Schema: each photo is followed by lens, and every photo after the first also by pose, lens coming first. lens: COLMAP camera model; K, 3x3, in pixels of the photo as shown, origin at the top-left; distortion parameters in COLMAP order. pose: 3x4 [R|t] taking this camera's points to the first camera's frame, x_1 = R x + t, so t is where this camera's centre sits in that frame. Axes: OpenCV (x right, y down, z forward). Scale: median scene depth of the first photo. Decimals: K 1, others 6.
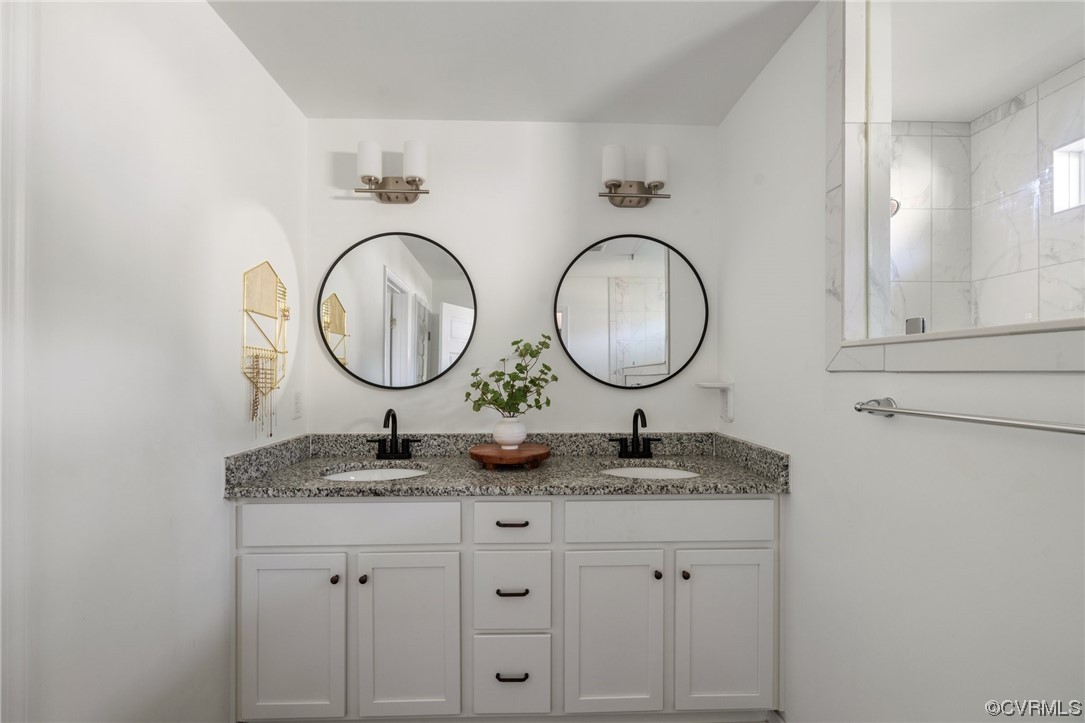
lens RADIAL K [[463.4, 0, 538.4], [0, 463.4, 369.9], [0, 0, 1]] dist [0.000088, -0.000015]
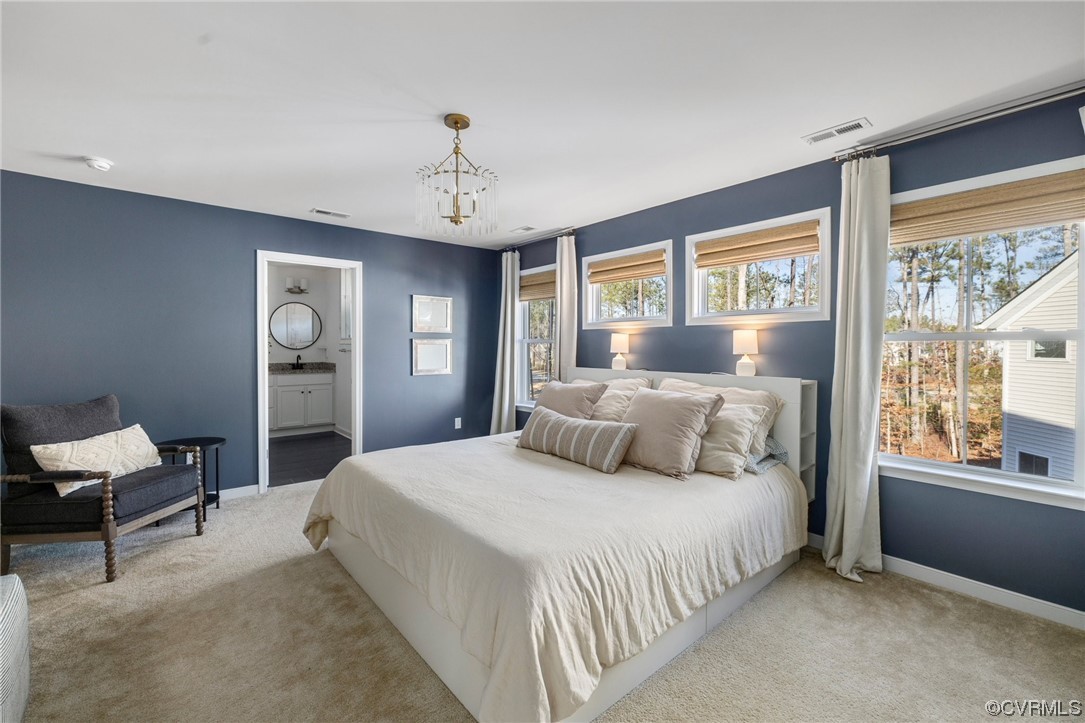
lens RADIAL K [[465.0, 0, 538.8], [0, 465.0, 339.3], [0, 0, 1]] dist [-0.000256, -0.000067]
pose [[0.786653, -0.005954, 0.617366, -0.604212], [0.003689, 0.999981, 0.004944, -0.051063], [-0.617384, -0.001611, 0.786660, -3.330797]]
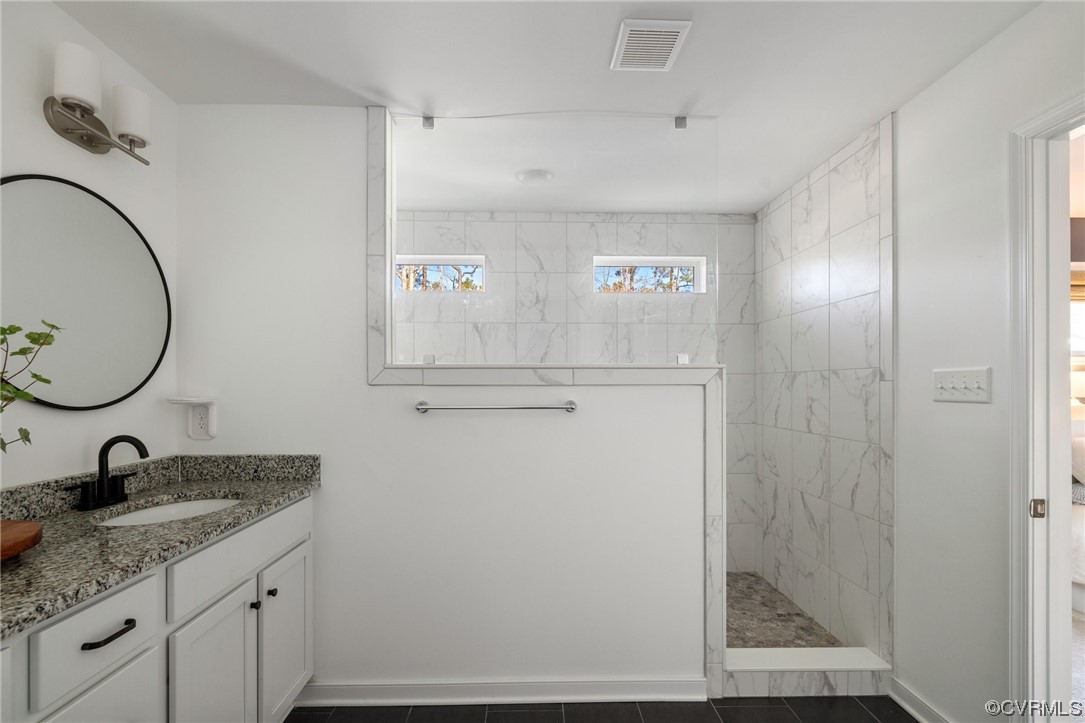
lens RADIAL K [[460.5, 0, 539.5], [0, 460.5, 387.9], [0, 0, 1]] dist [0.000214, 0.000082]
pose [[0.005548, -0.002904, 0.999980, -0.590180], [-0.002290, 0.999993, 0.002916, 0.005381], [-0.999982, -0.002307, 0.005541, 0.388606]]
